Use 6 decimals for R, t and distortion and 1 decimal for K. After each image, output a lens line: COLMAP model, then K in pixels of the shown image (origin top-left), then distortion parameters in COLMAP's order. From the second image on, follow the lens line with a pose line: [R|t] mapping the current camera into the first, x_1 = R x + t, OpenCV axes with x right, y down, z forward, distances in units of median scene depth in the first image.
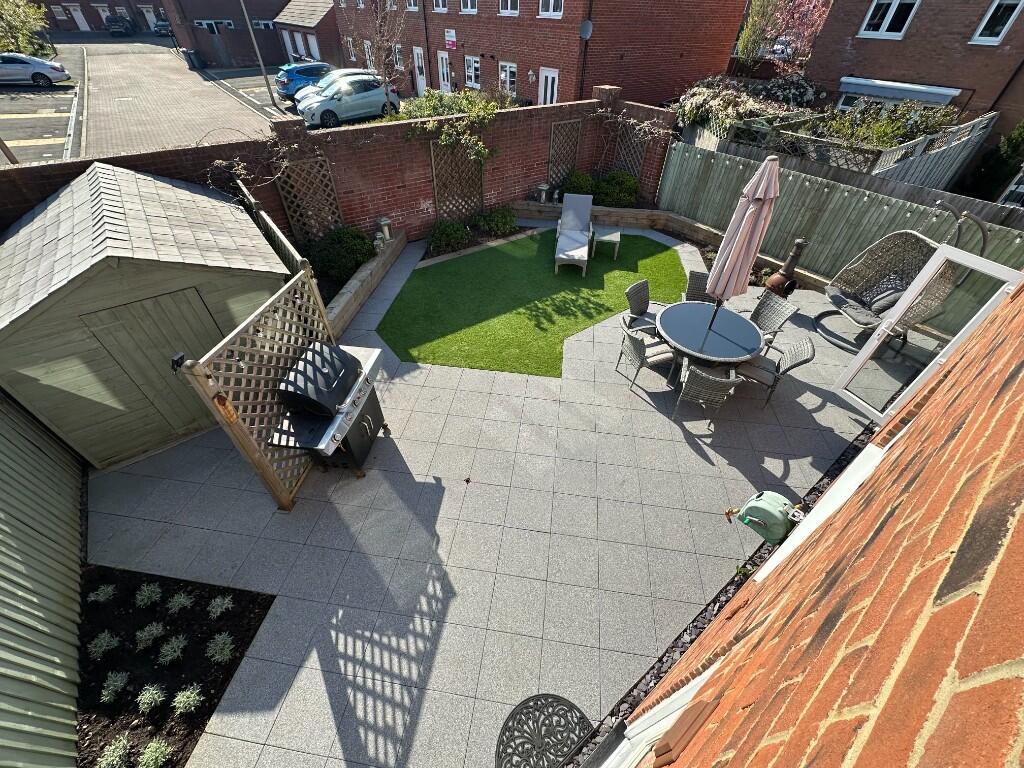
lens RADIAL K [[405.4, 0, 512.0], [0, 405.4, 384.0], [0, 0, 1]] dist [-0.006587, 0.000235]
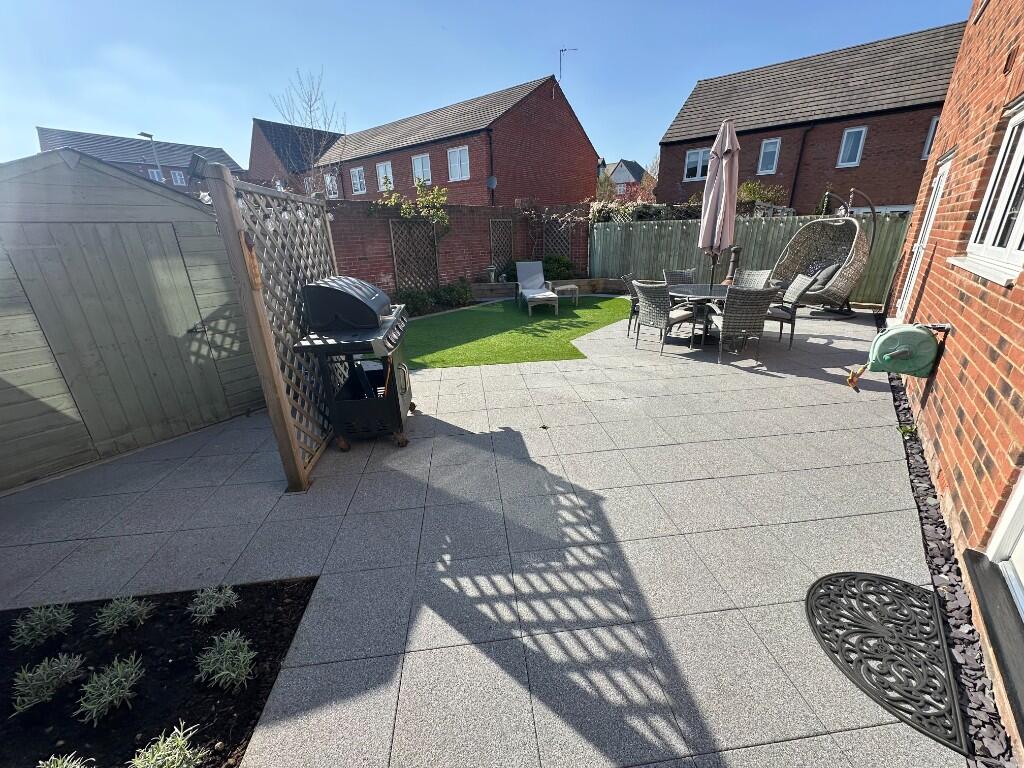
lens RADIAL K [[412.4, 0, 516.9], [0, 412.4, 378.4], [0, 0, 1]] dist [0.023985, 0.000021]
pose [[0.964553, -0.133160, 0.227829, -0.332962], [0.211341, 0.906806, -0.364743, 0.446929], [-0.158028, 0.399964, 0.902805, 0.241755]]
